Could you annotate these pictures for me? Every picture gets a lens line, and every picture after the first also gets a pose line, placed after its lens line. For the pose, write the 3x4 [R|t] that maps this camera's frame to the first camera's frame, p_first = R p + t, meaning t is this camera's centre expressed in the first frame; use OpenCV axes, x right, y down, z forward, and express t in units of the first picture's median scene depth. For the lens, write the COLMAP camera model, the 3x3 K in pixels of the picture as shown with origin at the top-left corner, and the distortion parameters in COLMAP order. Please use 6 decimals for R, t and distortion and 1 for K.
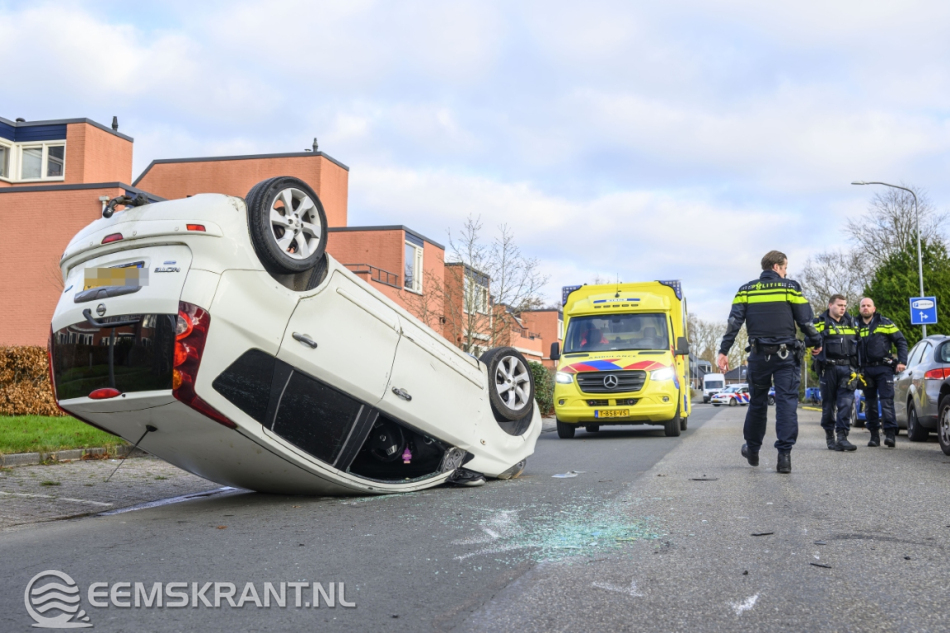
lens RADIAL K [[965.5, 0, 497.7], [0, 965.5, 318.0], [0, 0, 1]] dist [0.012957, 0.004563]
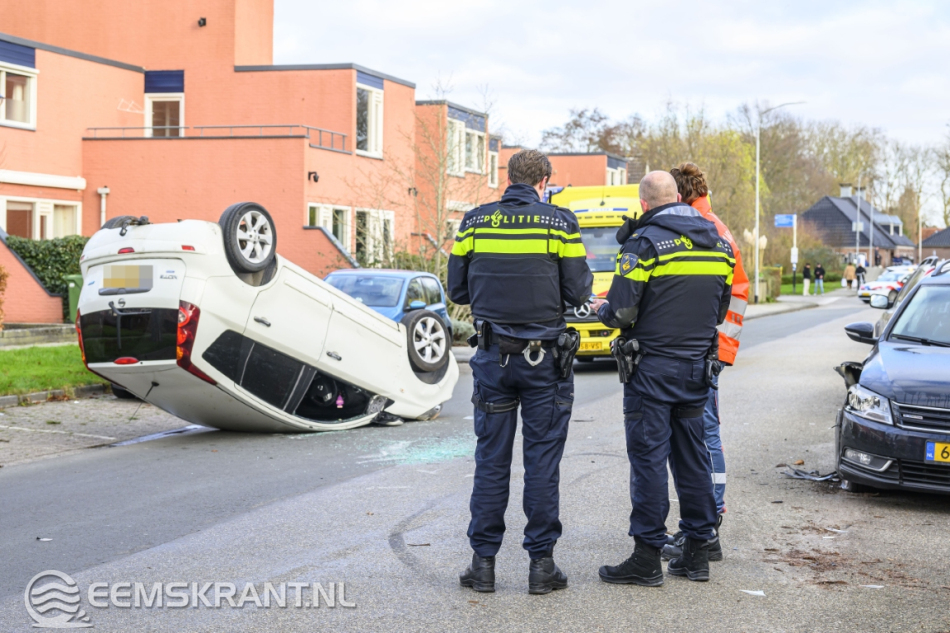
lens RADIAL K [[1683.8, 0, 475.0], [0, 1683.8, 316.5], [0, 0, 1]] dist [-0.013134, 0.110008]
pose [[0.999443, 0.000385, -0.033358, 0.146861], [0.003106, 0.994515, 0.104545, -0.185667], [0.033215, -0.104590, 0.993961, -1.097706]]
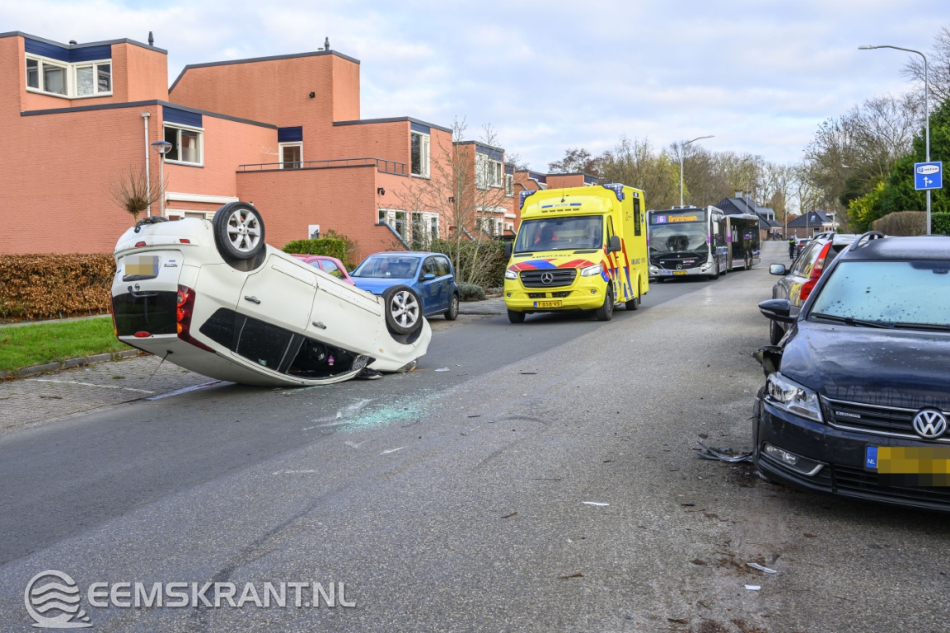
lens RADIAL K [[975.2, 0, 381.8], [0, 975.2, 313.5], [0, 0, 1]] dist [0.013424, 0.005105]
pose [[0.985924, -0.014250, -0.166586, 0.241382], [0.037830, 0.989535, 0.139248, -0.143412], [0.162858, -0.143590, 0.976145, -0.497173]]
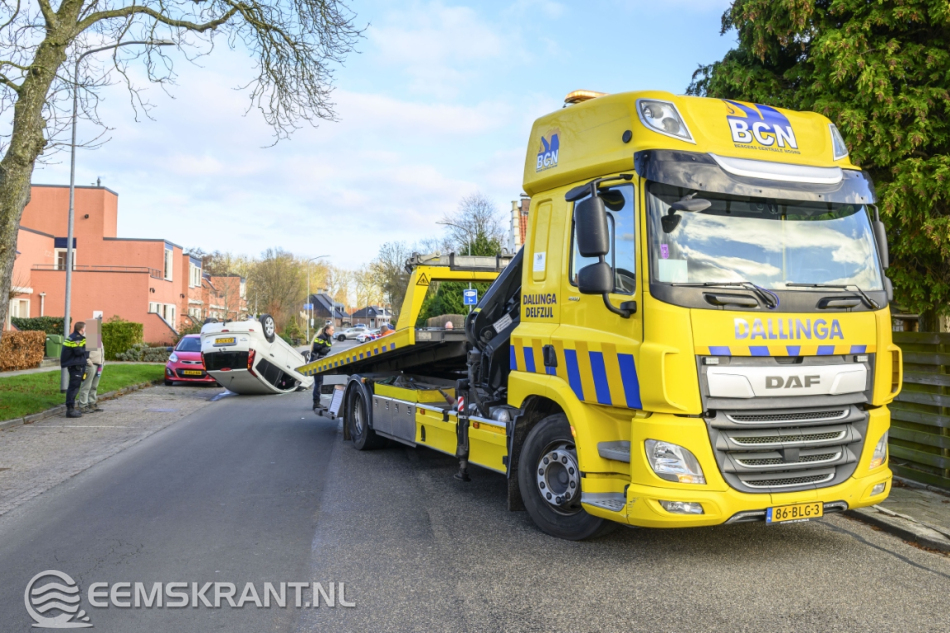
lens RADIAL K [[800.0, 0, 475.0], [0, 800.0, 316.5], [0, 0, 1]] dist [0.013638, 0.004123]
pose [[0.928683, 0.007488, 0.370798, -0.513625], [-0.030971, 0.997870, 0.057417, -0.280423], [-0.369579, -0.064806, 0.926937, -1.893013]]
